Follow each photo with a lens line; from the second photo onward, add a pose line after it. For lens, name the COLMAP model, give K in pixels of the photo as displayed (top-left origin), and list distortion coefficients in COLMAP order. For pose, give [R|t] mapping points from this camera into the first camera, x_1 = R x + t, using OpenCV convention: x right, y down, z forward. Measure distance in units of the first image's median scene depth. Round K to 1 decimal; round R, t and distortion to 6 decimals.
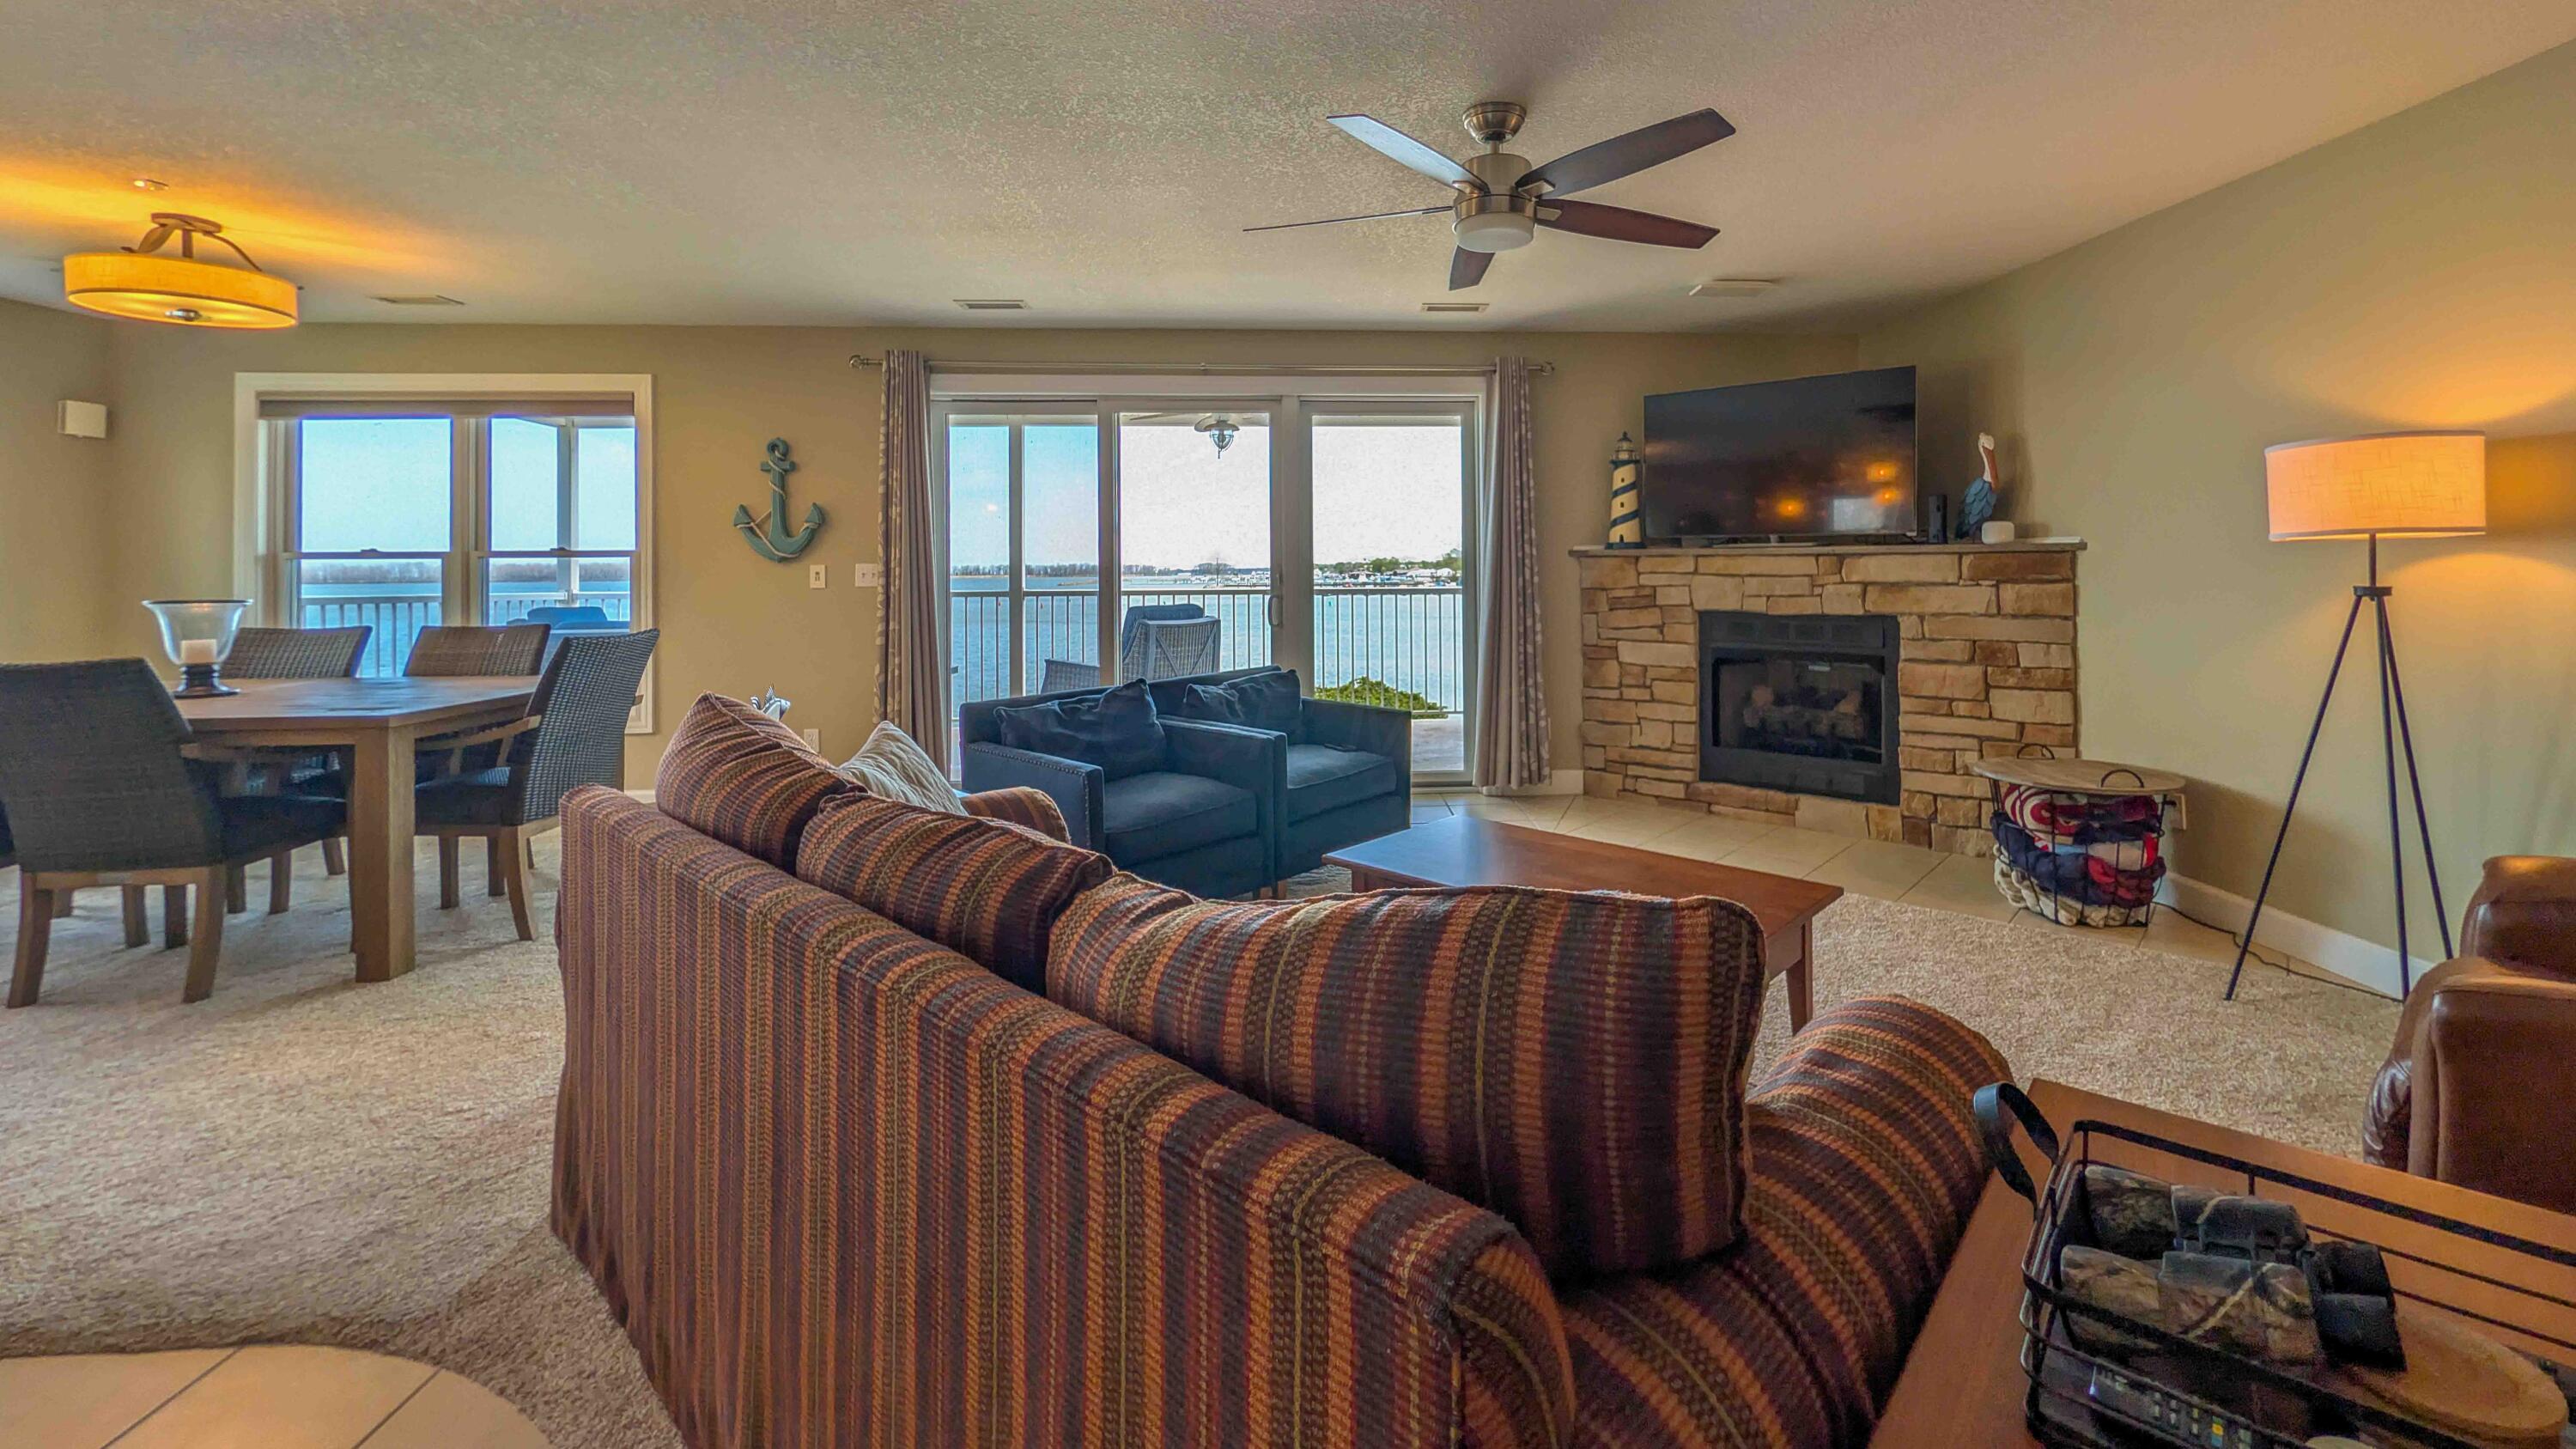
lens RADIAL K [[1027.1, 0, 1358.6], [0, 1027.1, 567.5], [0, 0, 1]] dist [0.003267, -0.000514]
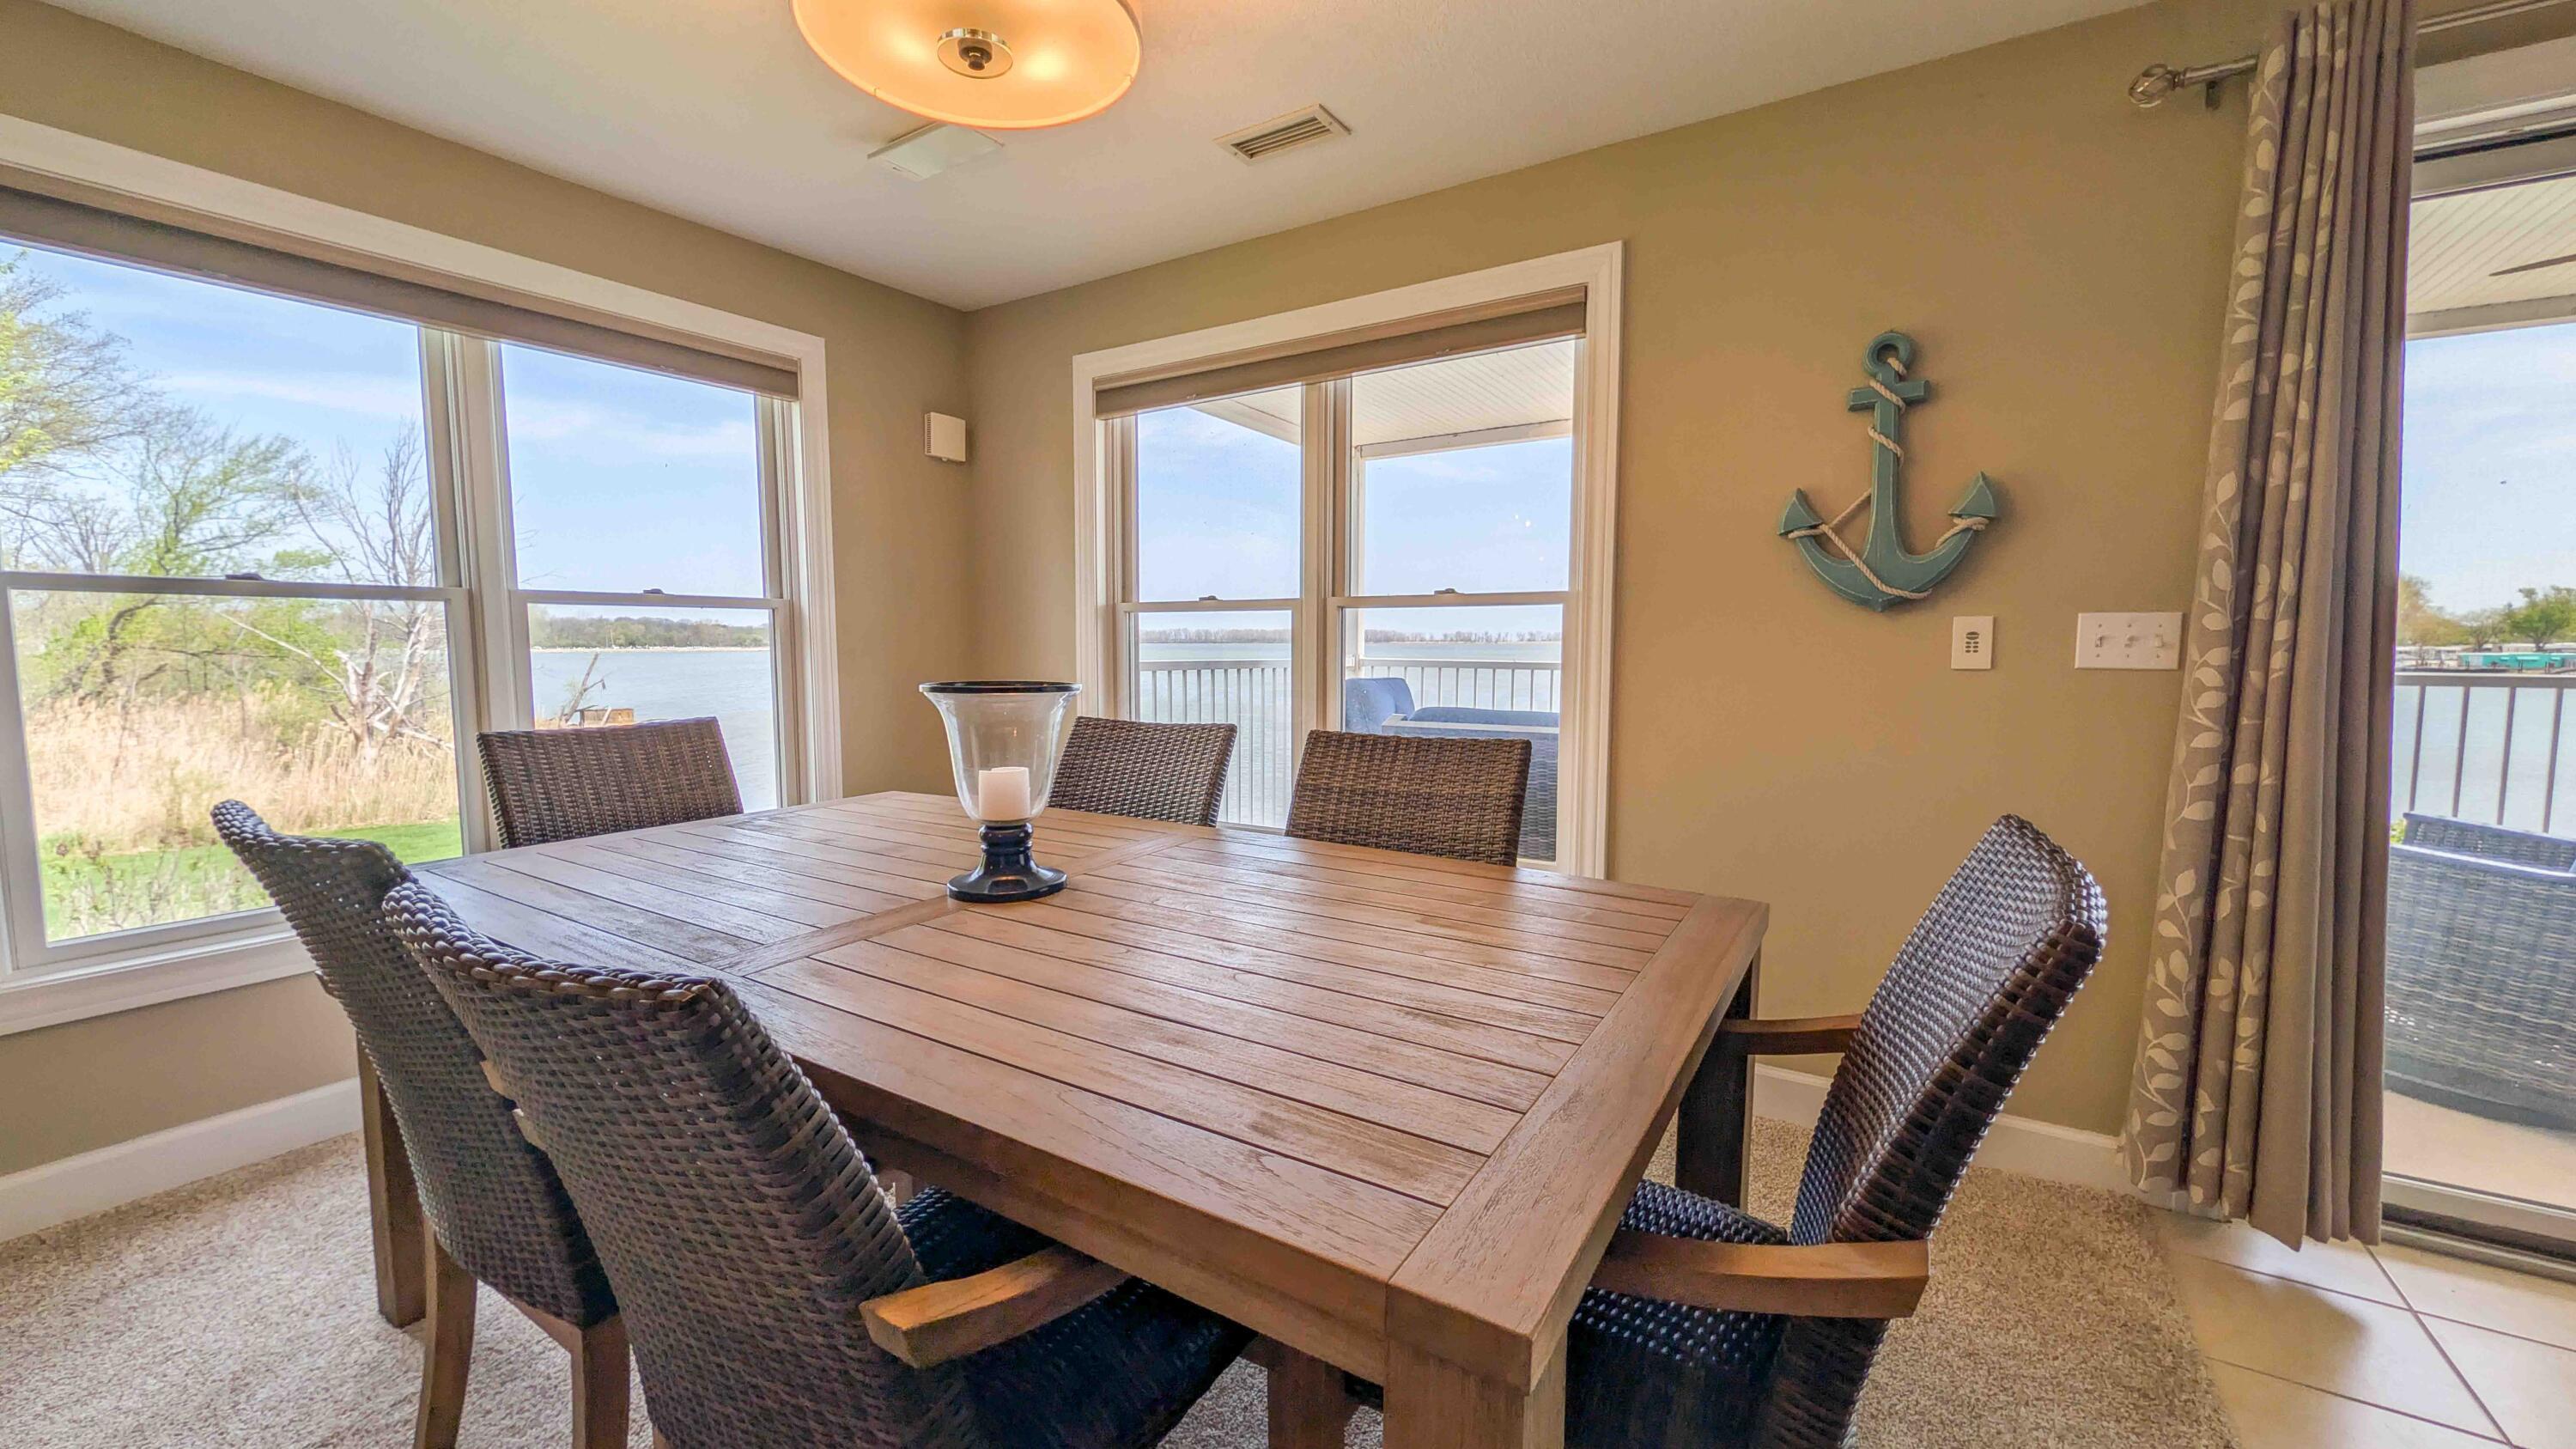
lens RADIAL K [[1027.1, 0, 1306.4], [0, 1027.1, 719.9], [0, 0, 1]] dist [0.003267, -0.000514]
pose [[0.809270, 0.052910, -0.585049, -0.519578], [-0.002108, 0.996191, 0.087177, 0.004219], [0.587433, -0.069316, 0.806299, 0.495249]]
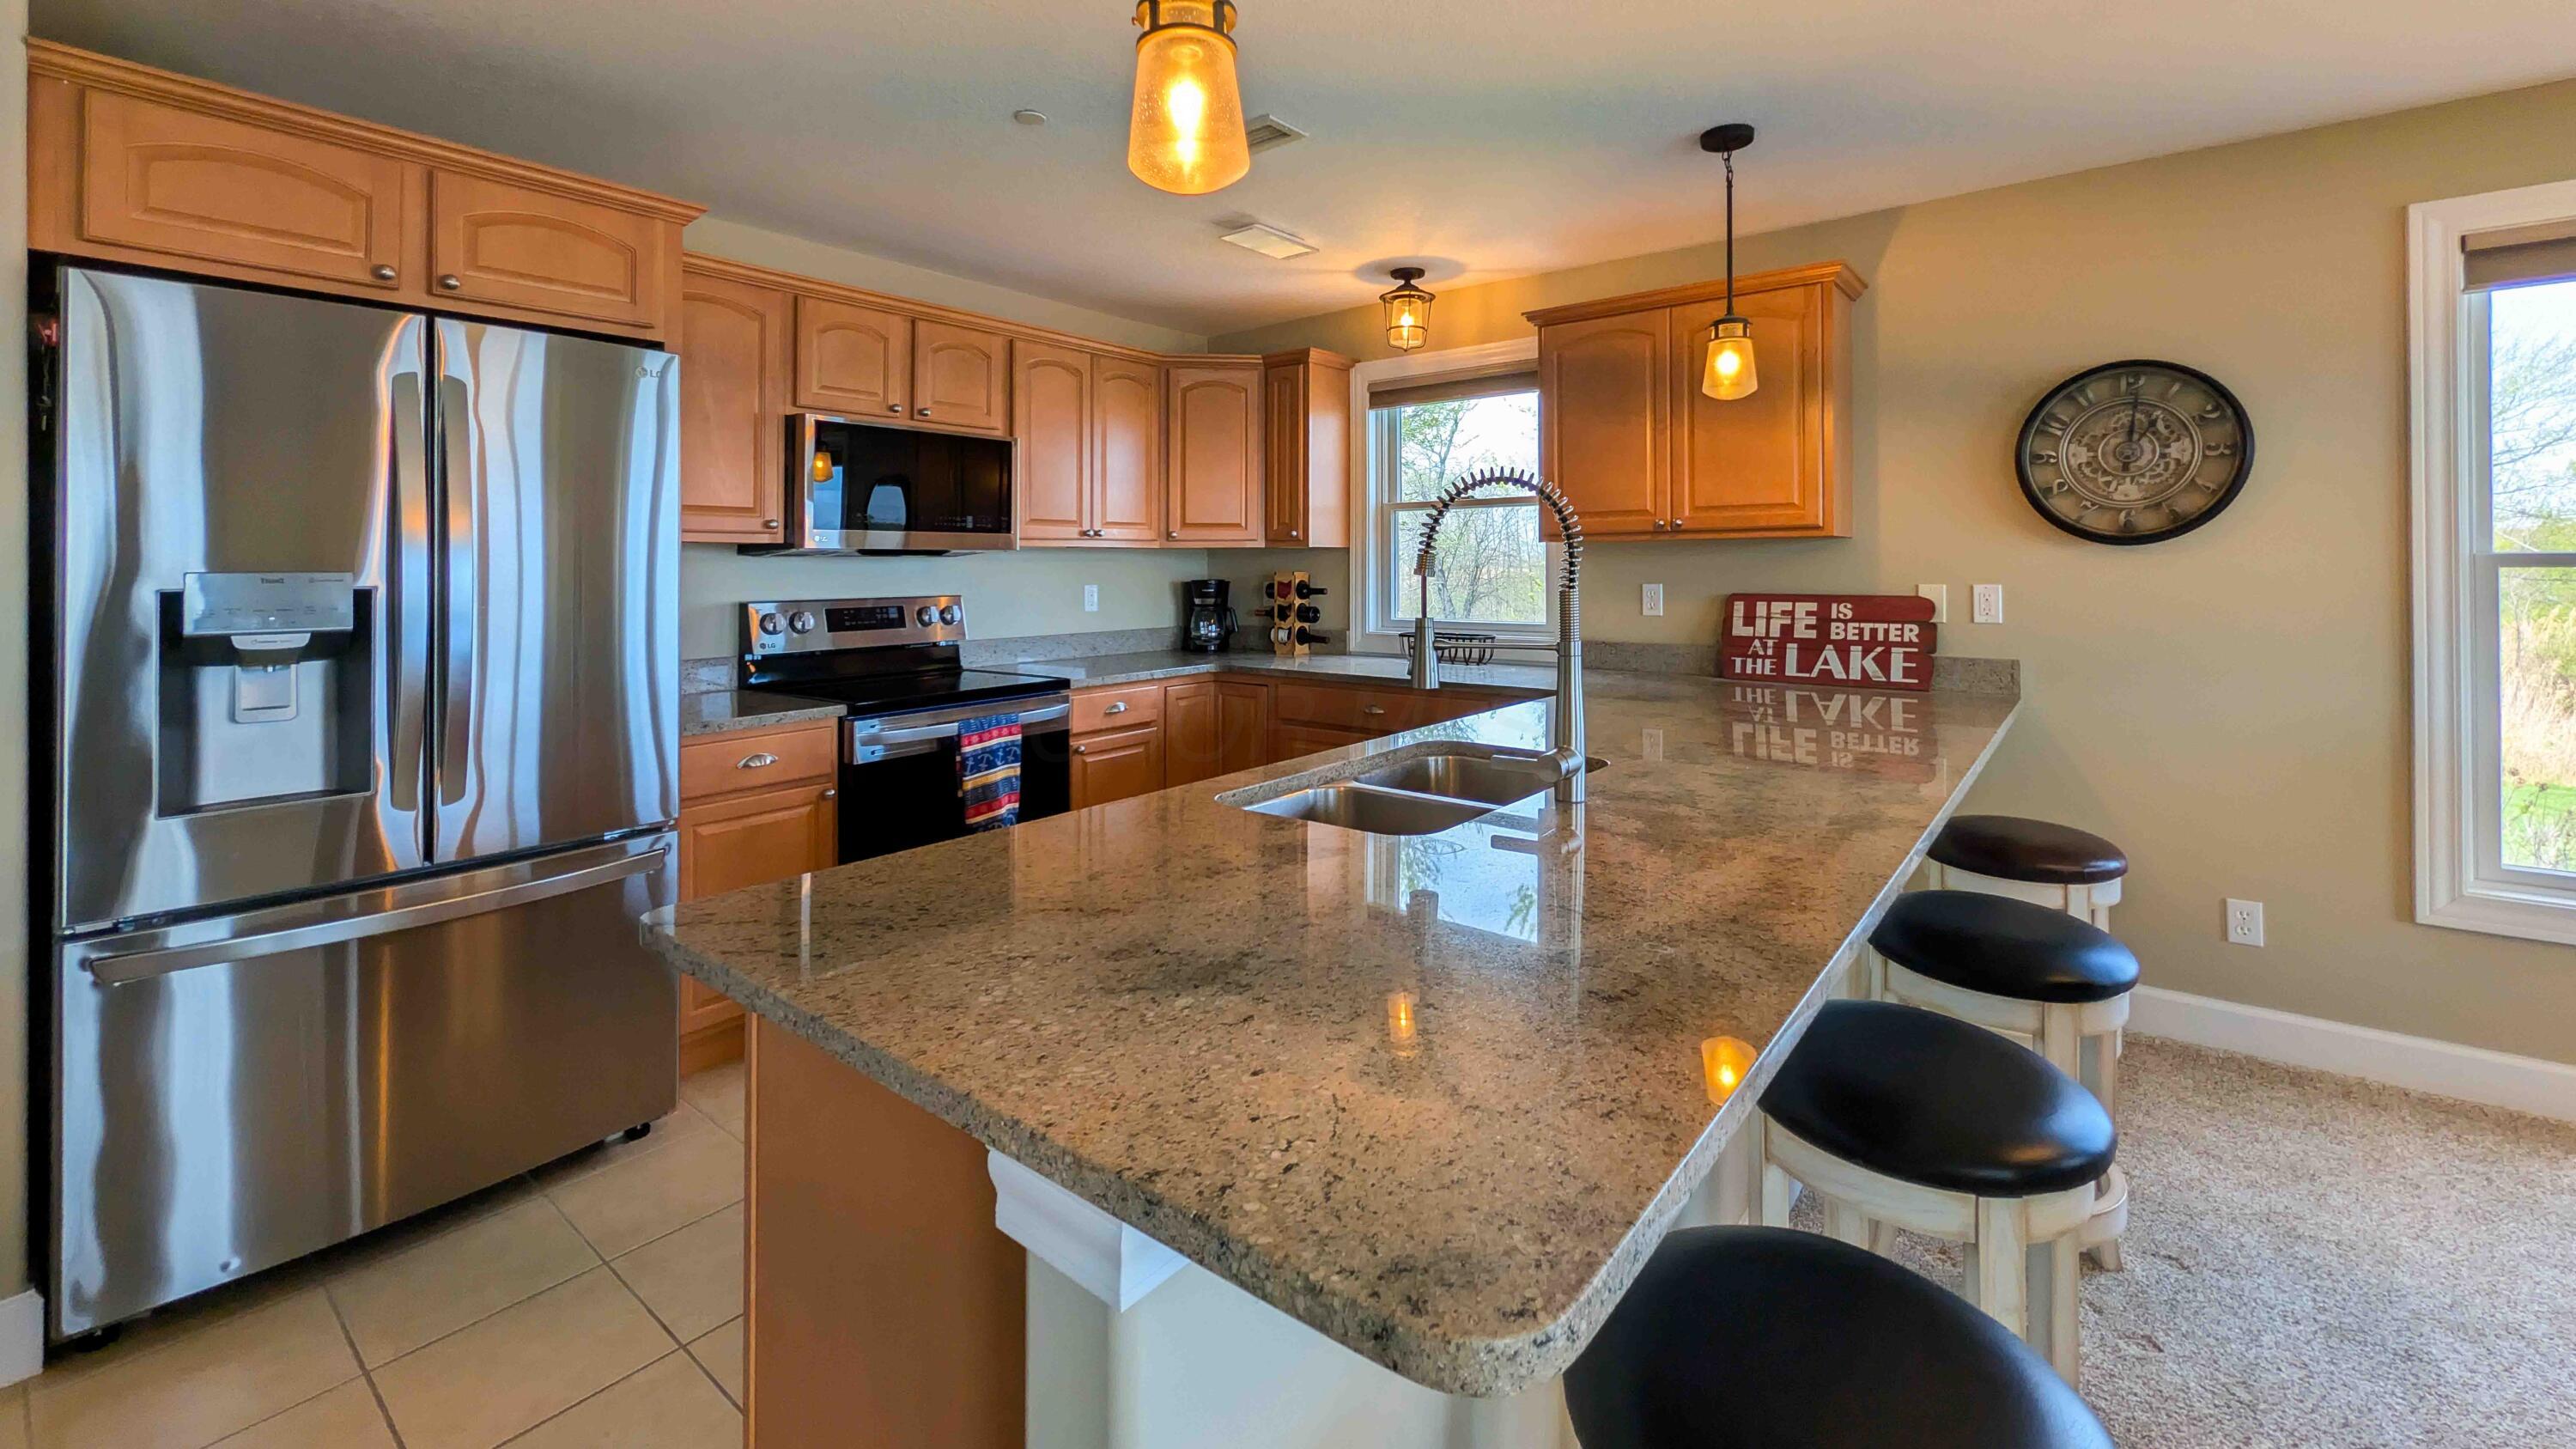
lens RADIAL K [[1027.1, 0, 1274.0], [0, 1027.1, 576.2], [0, 0, 1]] dist [0.003267, -0.000514]
pose [[-0.669672, 0.018413, -0.742429, -0.420757], [0.014531, 0.999826, 0.011690, -0.019984], [0.742515, -0.002960, -0.669823, 0.422421]]
